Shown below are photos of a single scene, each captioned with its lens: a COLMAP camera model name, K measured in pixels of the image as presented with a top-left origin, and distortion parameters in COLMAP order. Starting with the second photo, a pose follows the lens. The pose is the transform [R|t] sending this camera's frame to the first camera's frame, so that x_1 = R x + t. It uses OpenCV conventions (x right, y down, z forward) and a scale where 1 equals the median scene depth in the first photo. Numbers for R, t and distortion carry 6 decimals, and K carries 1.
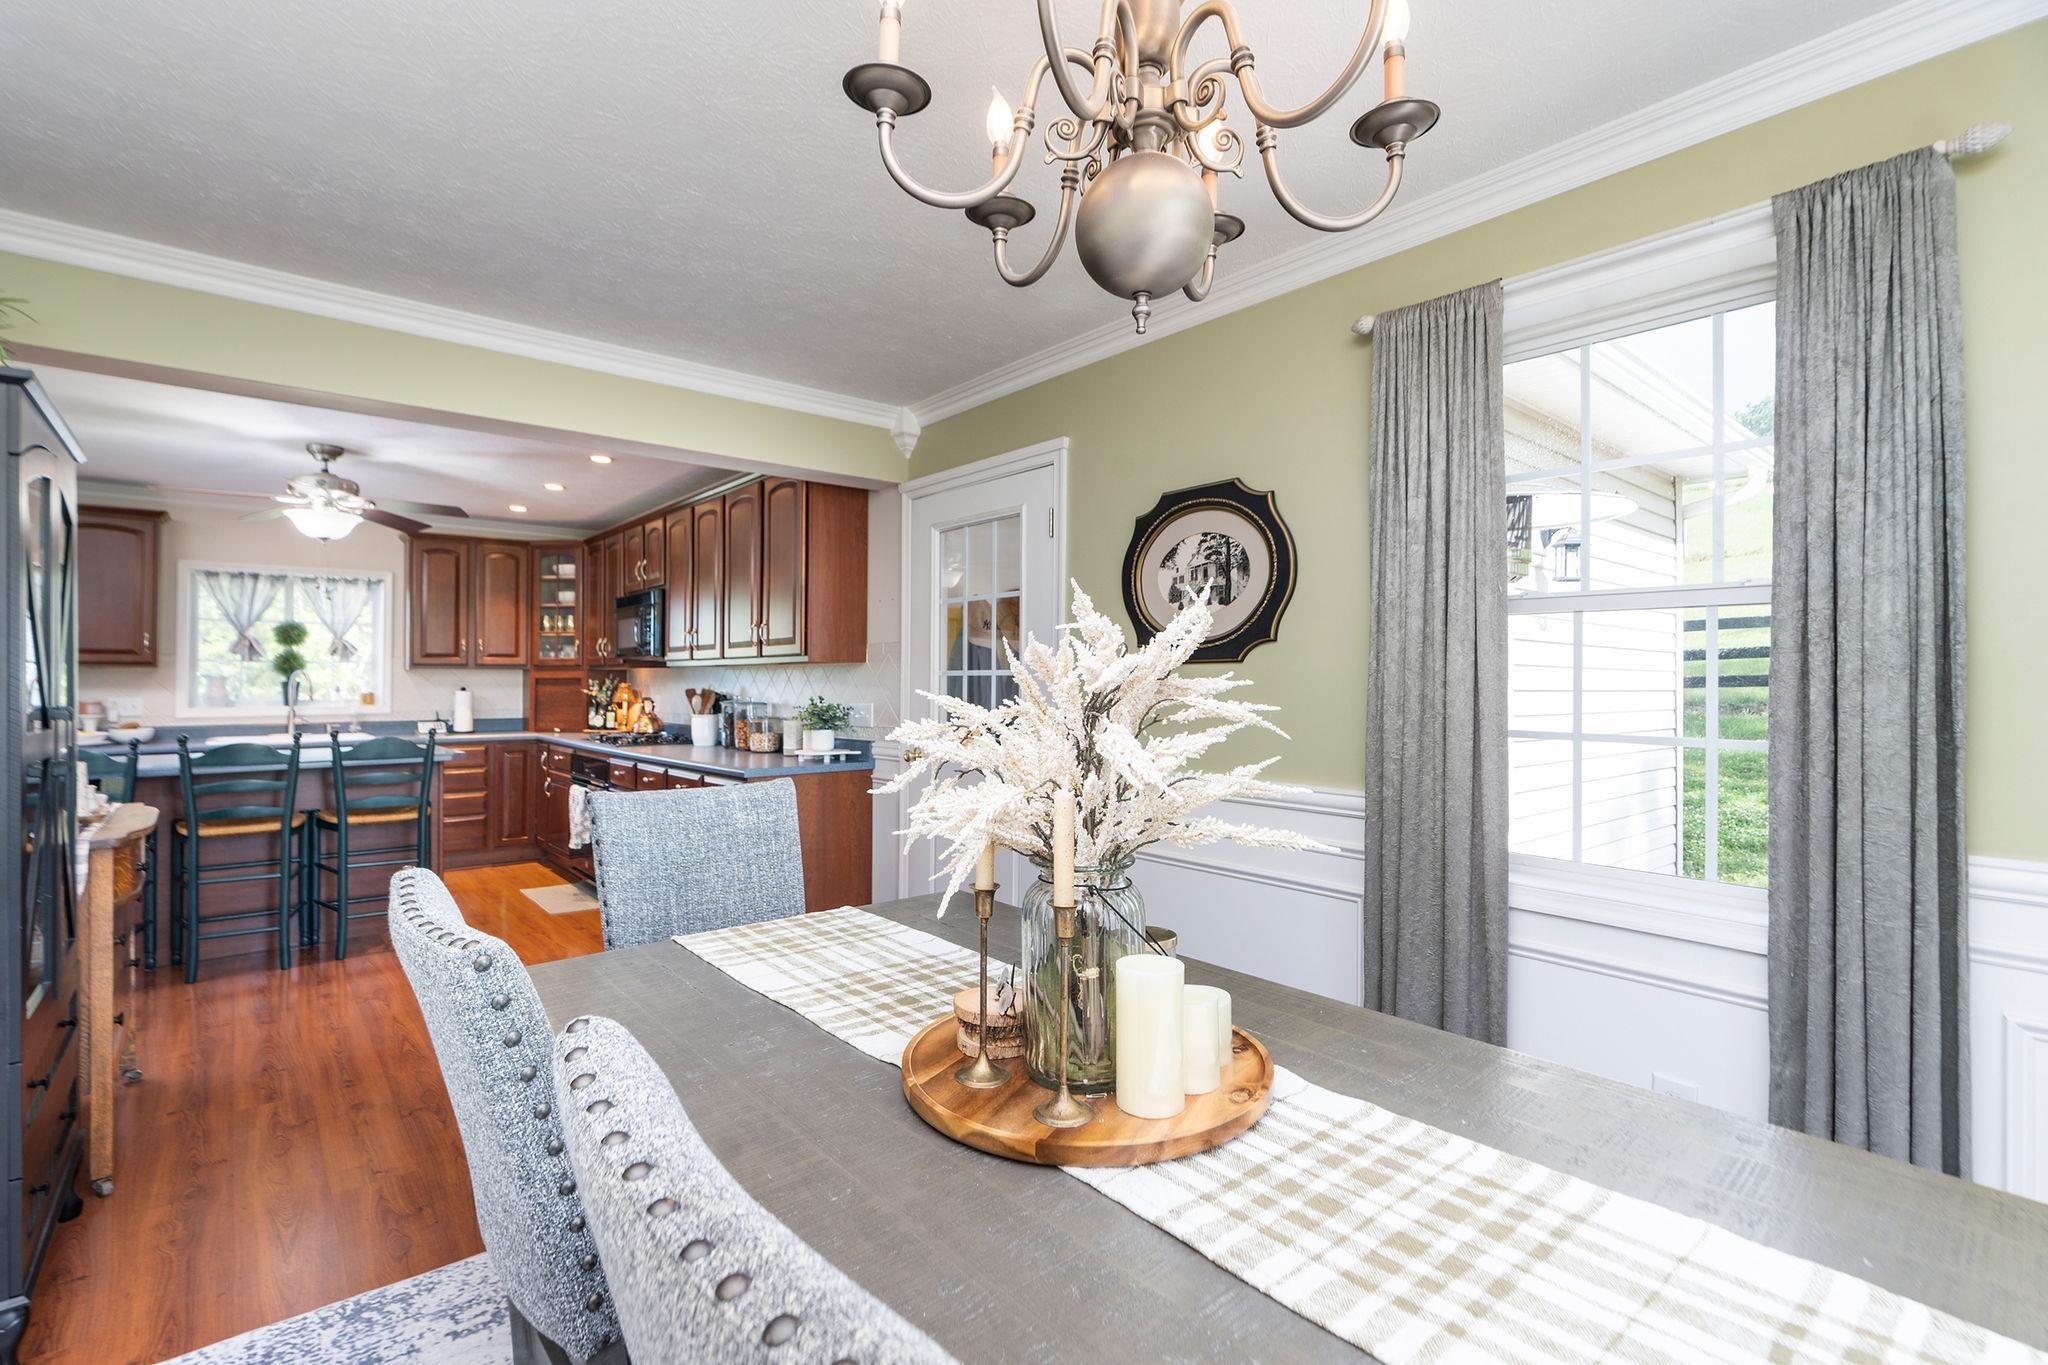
lens RADIAL K [[943.6, 0, 1021.5], [0, 943.6, 673.4], [0, 0, 1]] dist [-0.005939, 0.001210]
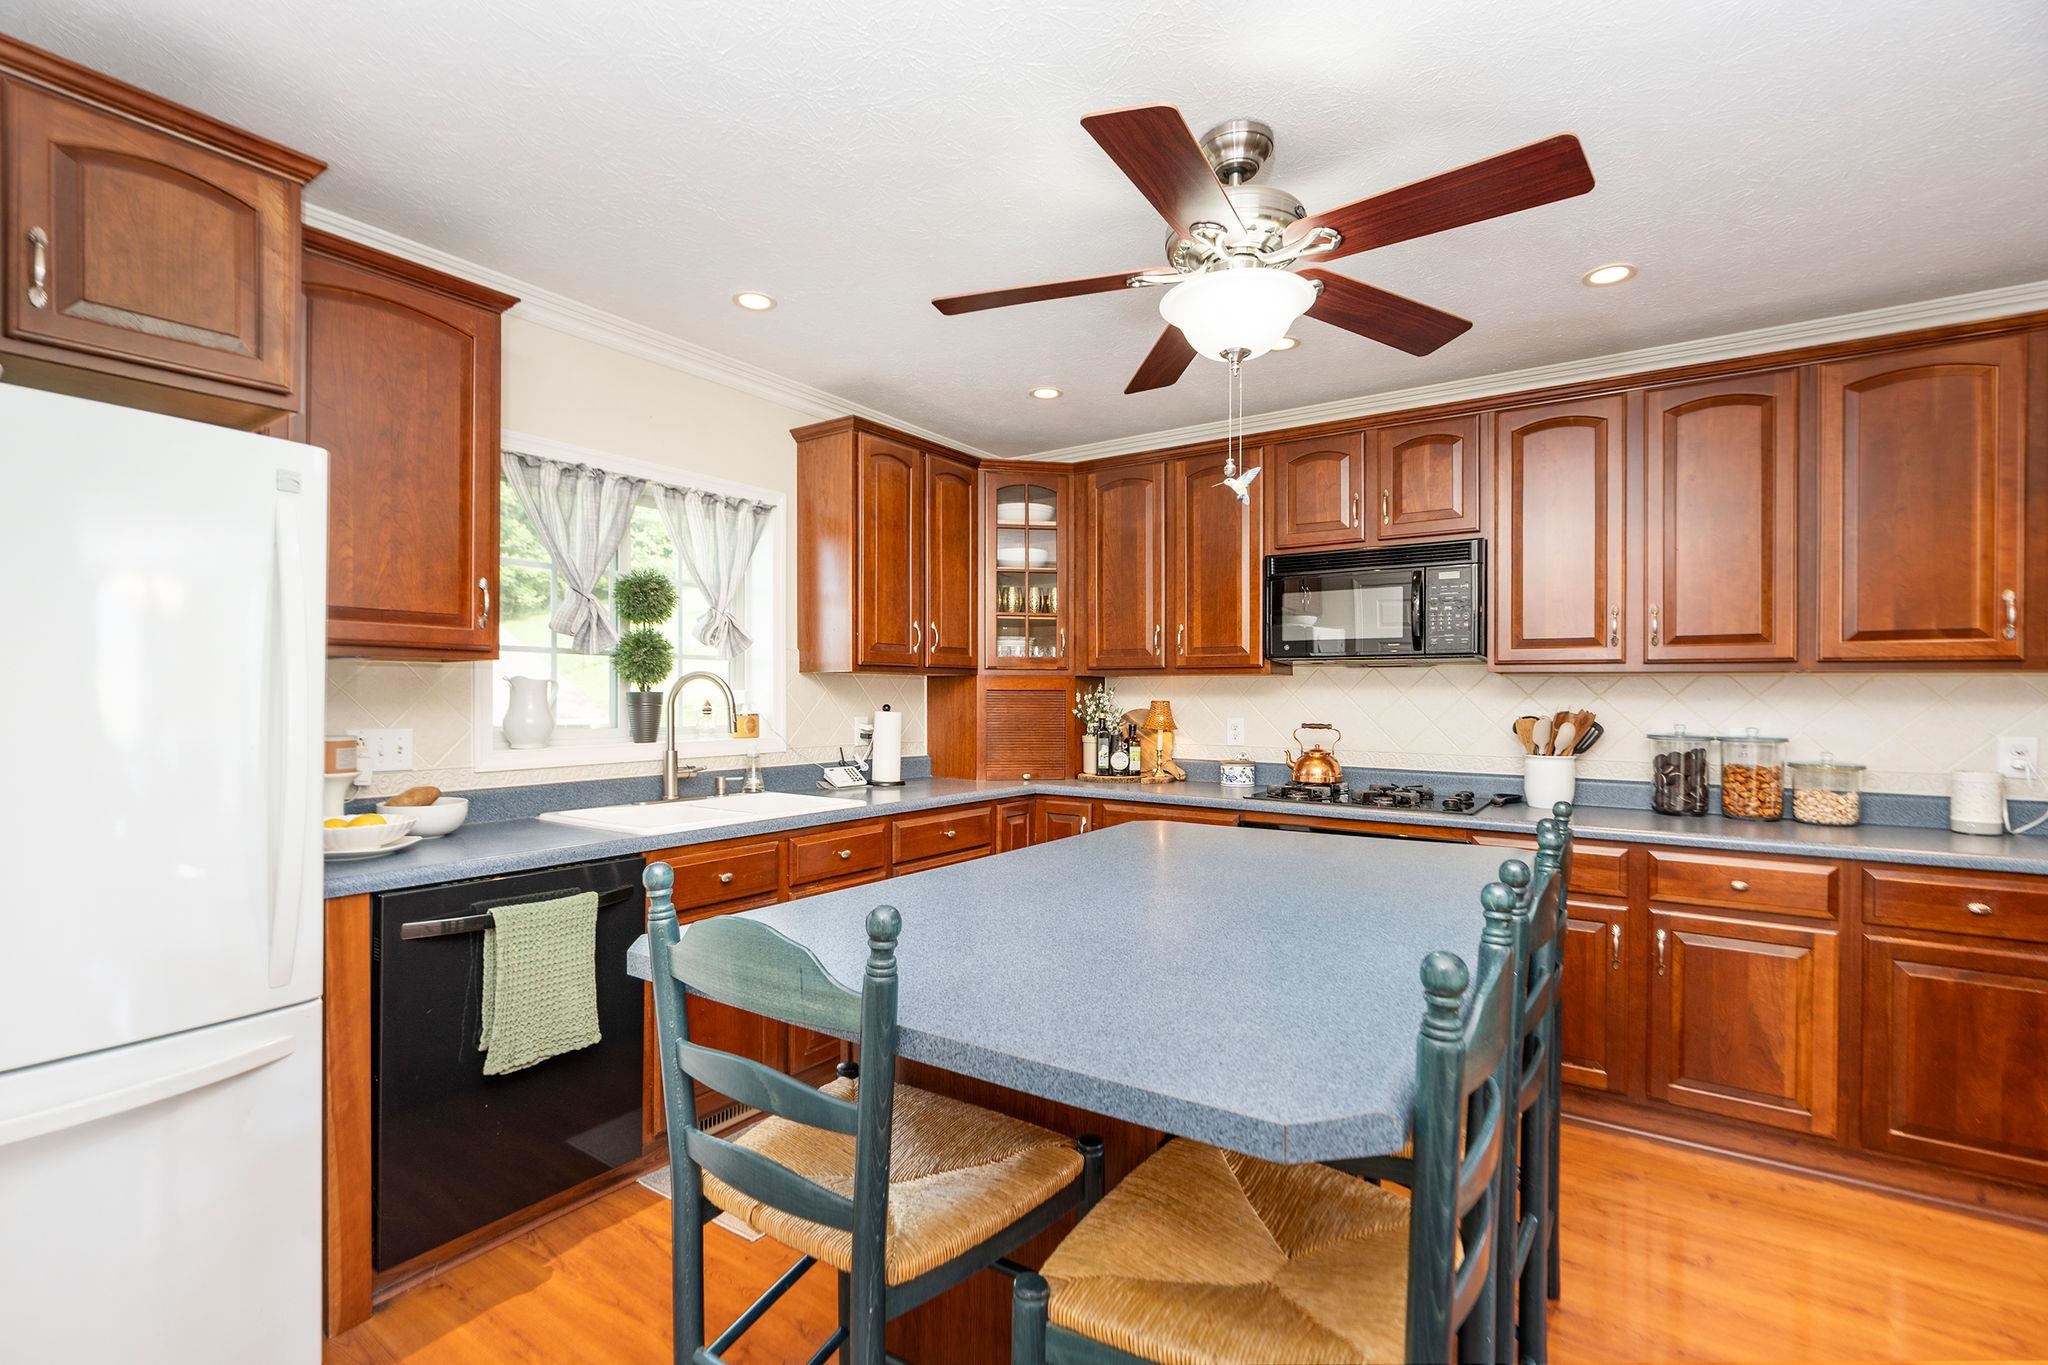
lens RADIAL K [[880.7, 0, 1021.3], [0, 880.7, 682.4], [0, 0, 1]] dist [0.000706, 0.000071]
pose [[0.970538, 0.010908, 0.240699, -0.666080], [-0.011209, 0.999937, -0.000118, 0.000730], [-0.240685, -0.002584, 0.970600, 0.472457]]
